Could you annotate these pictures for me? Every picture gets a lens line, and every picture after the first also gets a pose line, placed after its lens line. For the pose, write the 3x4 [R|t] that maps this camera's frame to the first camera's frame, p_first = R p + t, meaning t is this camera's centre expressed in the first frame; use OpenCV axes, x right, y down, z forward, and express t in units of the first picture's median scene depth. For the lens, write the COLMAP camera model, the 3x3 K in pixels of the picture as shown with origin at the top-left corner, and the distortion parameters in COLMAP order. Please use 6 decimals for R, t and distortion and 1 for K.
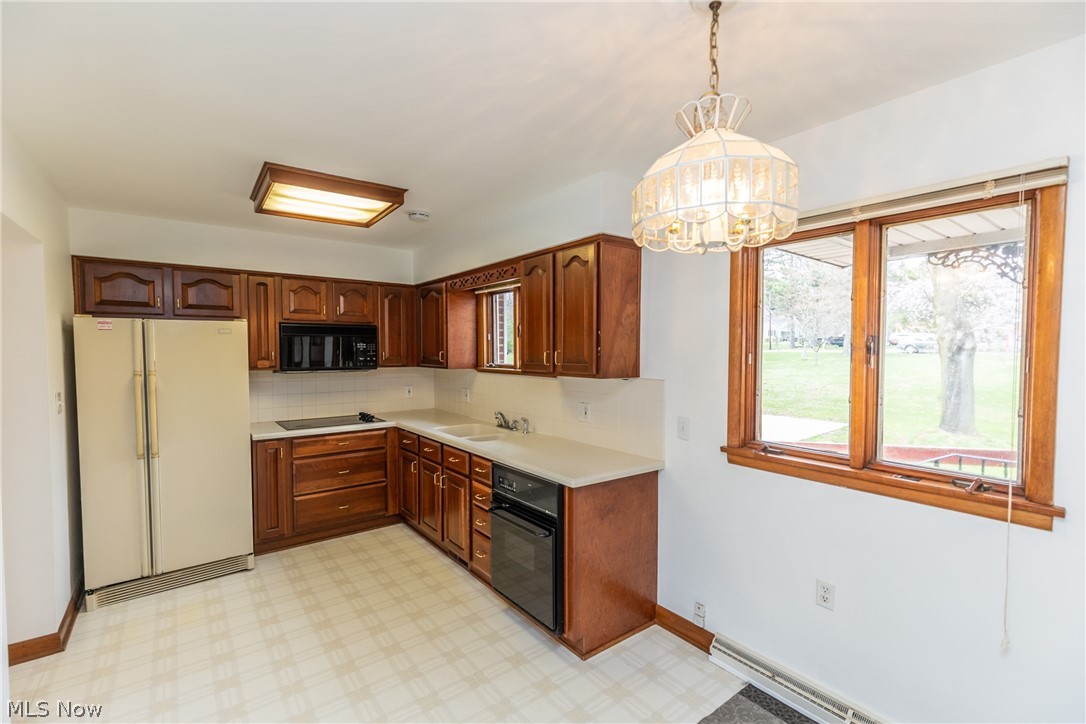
lens RADIAL K [[489.8, 0, 542.8], [0, 489.8, 364.1], [0, 0, 1]] dist [0.004958, -0.000881]
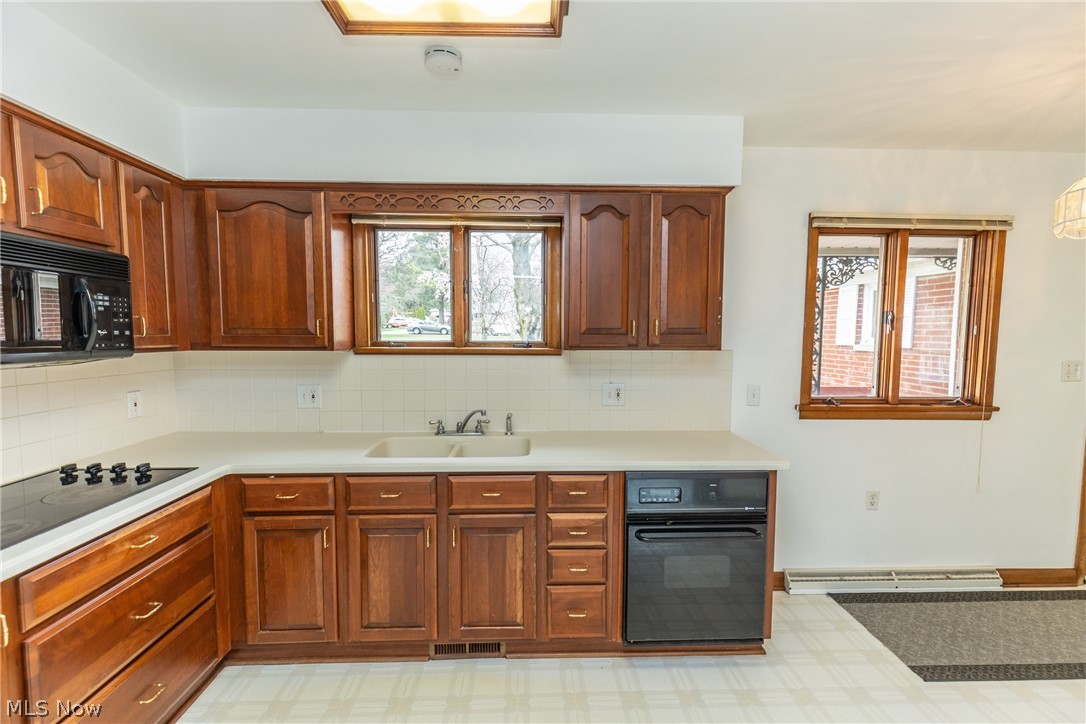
lens RADIAL K [[489.8, 0, 544.4], [0, 489.8, 370.4], [0, 0, 1]] dist [0.004958, -0.000881]
pose [[0.572798, -0.060544, 0.817458, -0.613810], [0.021007, 0.998025, 0.059198, 0.005313], [-0.819428, -0.016736, 0.572938, 0.572485]]
